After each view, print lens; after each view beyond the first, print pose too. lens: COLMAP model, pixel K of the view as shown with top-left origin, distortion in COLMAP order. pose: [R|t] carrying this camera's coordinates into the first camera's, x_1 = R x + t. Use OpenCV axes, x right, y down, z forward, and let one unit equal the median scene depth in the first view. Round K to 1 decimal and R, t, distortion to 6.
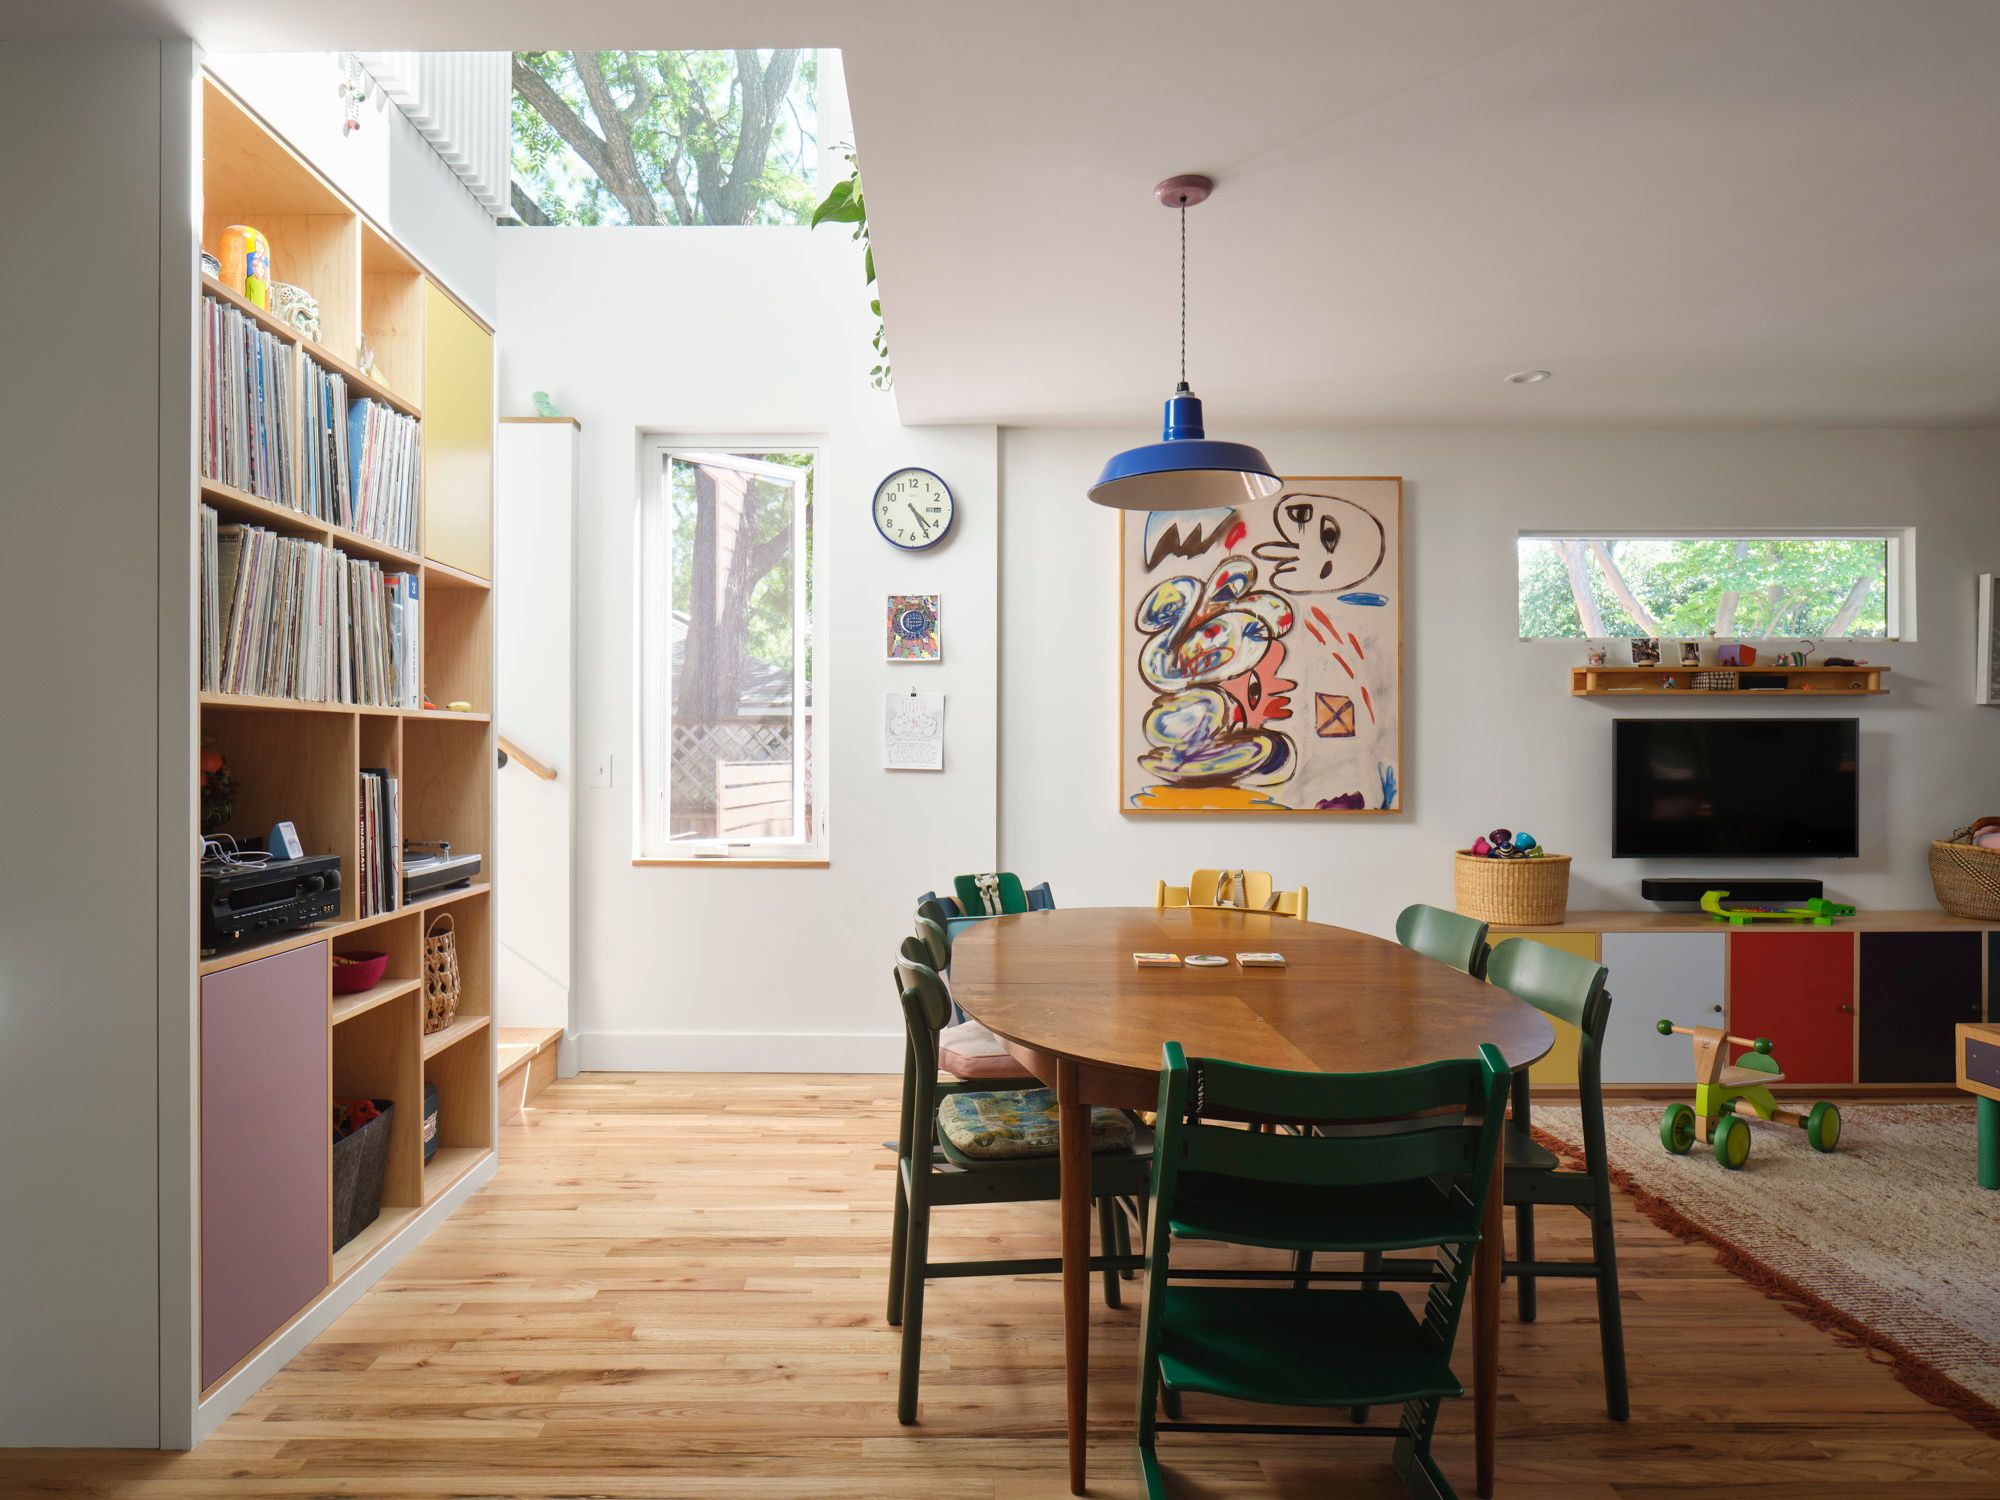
lens RADIAL K [[1176.9, 0, 993.0], [0, 1176.9, 757.9], [0, 0, 1]] dist [-0.024126, 0.002771]
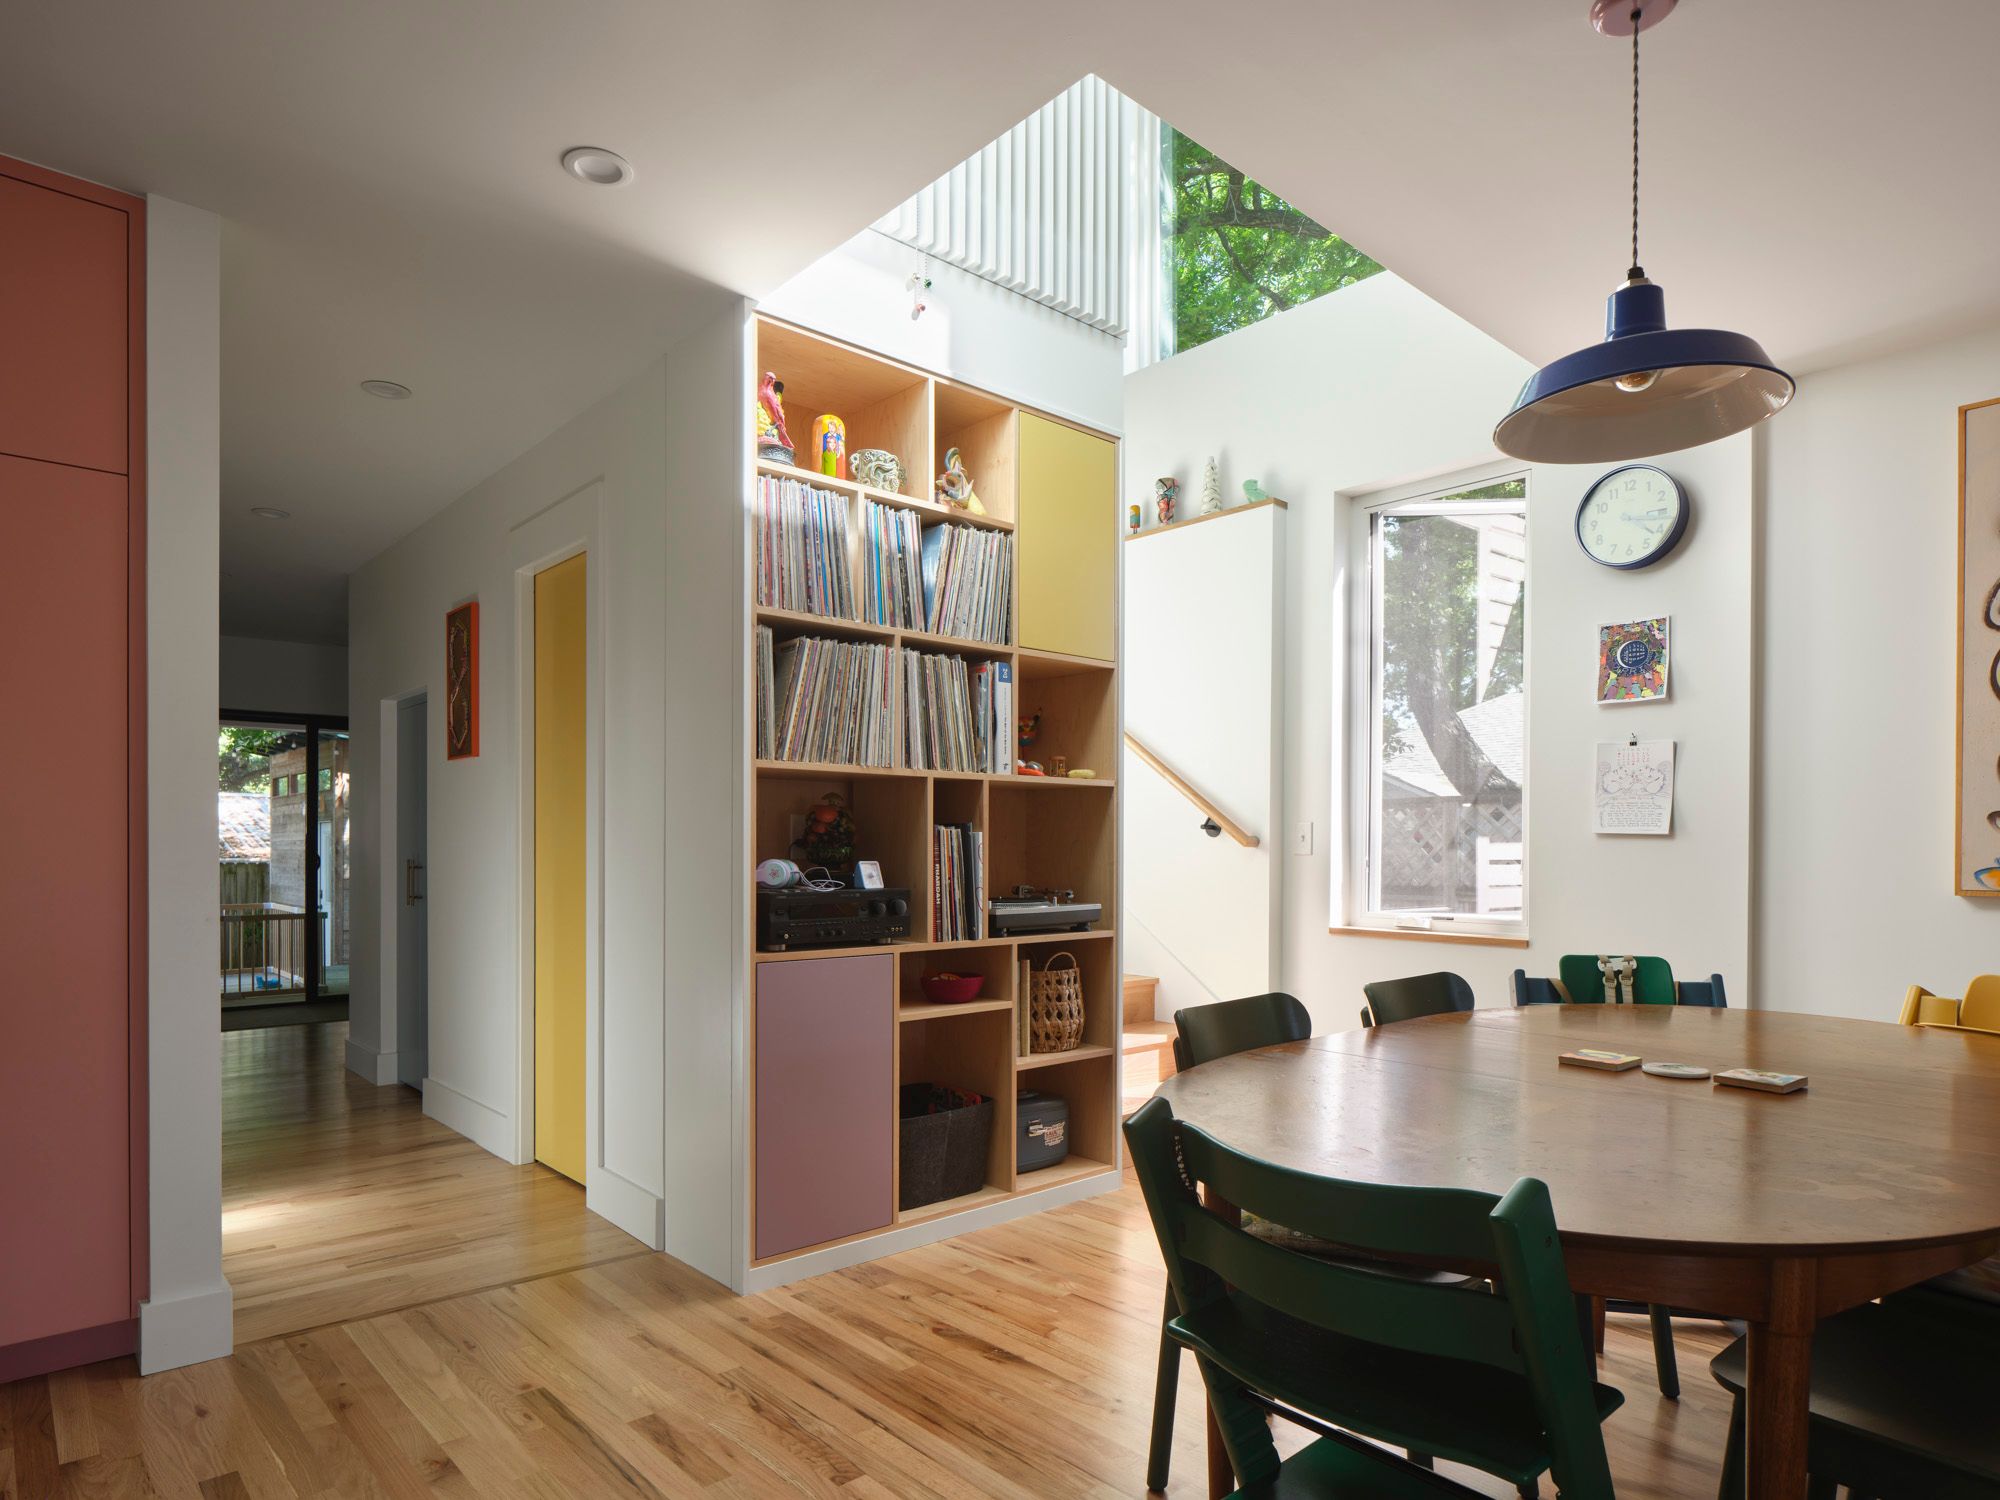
lens RADIAL K [[1176.9, 0, 1009.5], [0, 1176.9, 862.1], [0, 0, 1]] dist [-0.024126, 0.002771]
pose [[0.650217, 0.005993, -0.759725, 0.447313], [-0.003488, 0.999982, 0.004902, 0.044305], [0.759740, -0.000538, 0.650226, 0.234764]]
